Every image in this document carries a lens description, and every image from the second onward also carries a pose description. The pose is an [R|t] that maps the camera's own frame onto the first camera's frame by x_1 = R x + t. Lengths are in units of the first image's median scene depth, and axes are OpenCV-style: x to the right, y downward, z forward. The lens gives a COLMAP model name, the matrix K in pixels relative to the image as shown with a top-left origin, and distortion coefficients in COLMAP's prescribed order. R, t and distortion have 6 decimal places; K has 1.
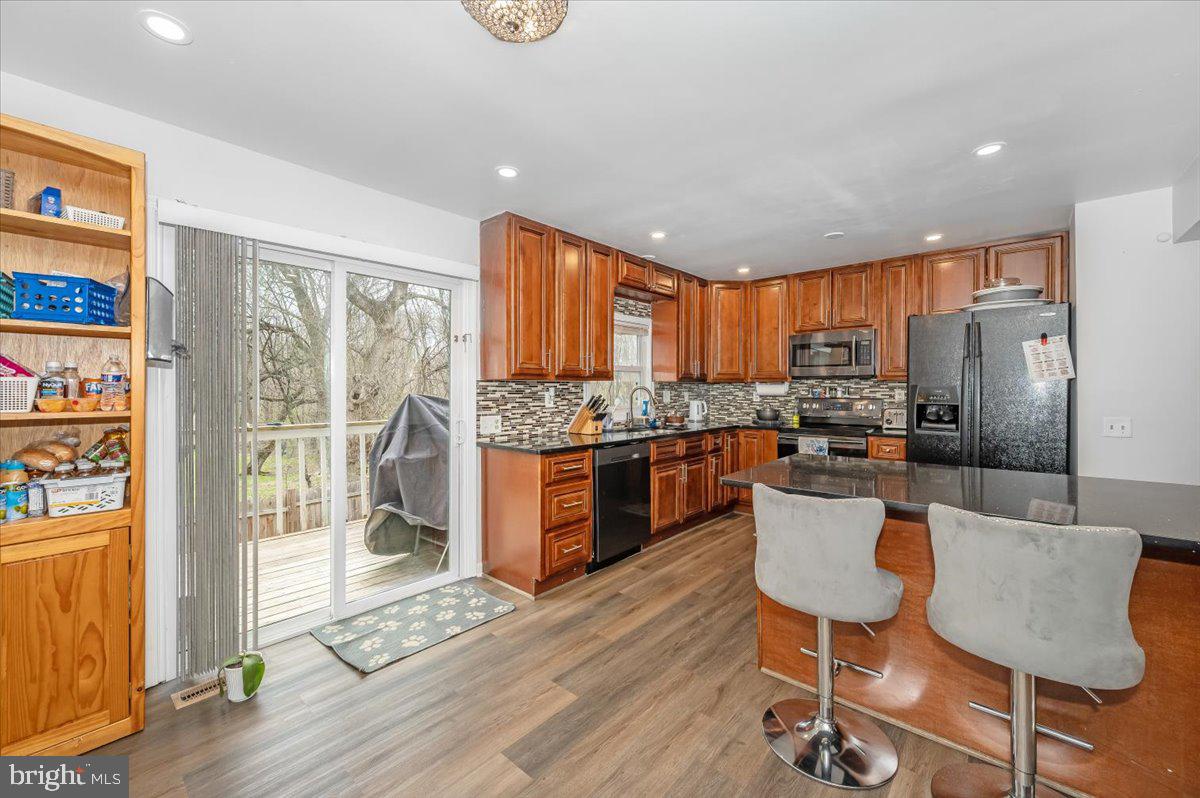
lens RADIAL K [[475.3, 0, 597.0], [0, 475.3, 390.4], [0, 0, 1]] dist [-0.001715, 0.000857]
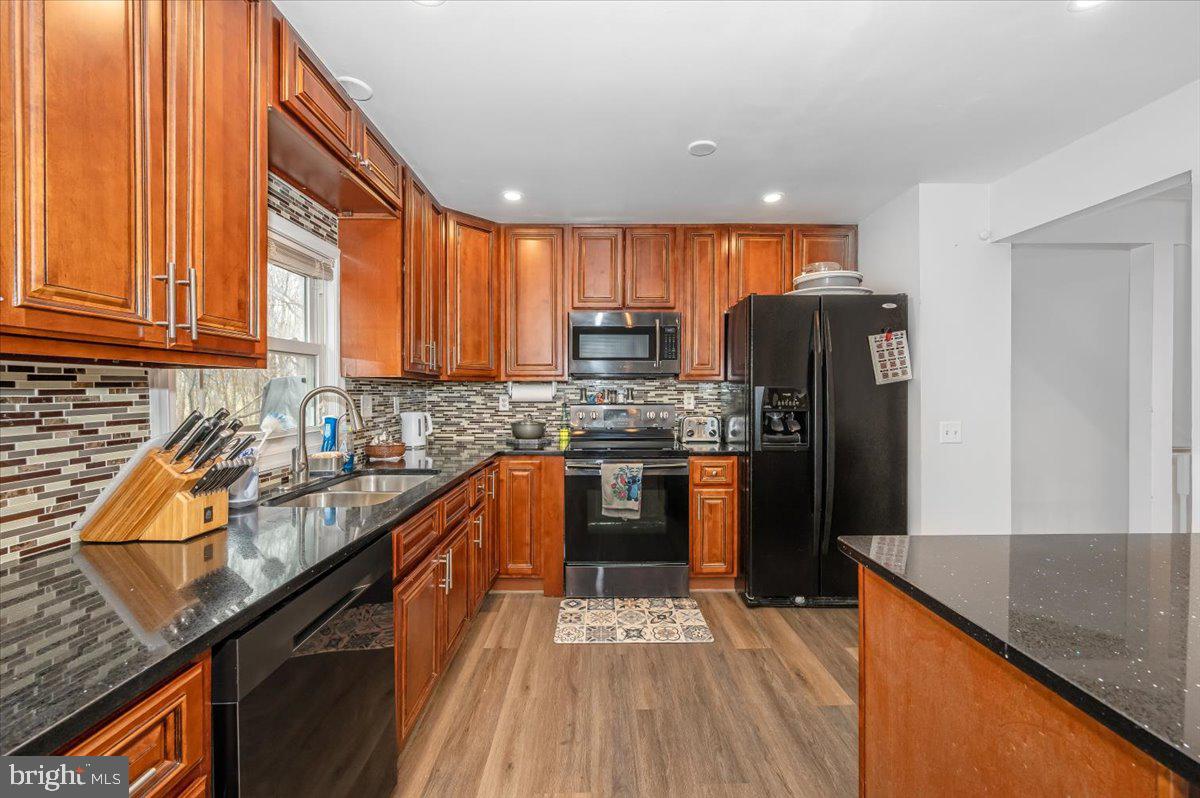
lens RADIAL K [[475.3, 0, 597.8], [0, 475.3, 396.5], [0, 0, 1]] dist [-0.001715, 0.000857]
pose [[0.739907, -0.008326, 0.672658, -0.021754], [0.003279, 0.999956, 0.008771, -0.002404], [-0.672701, -0.004284, 0.739902, 0.586272]]
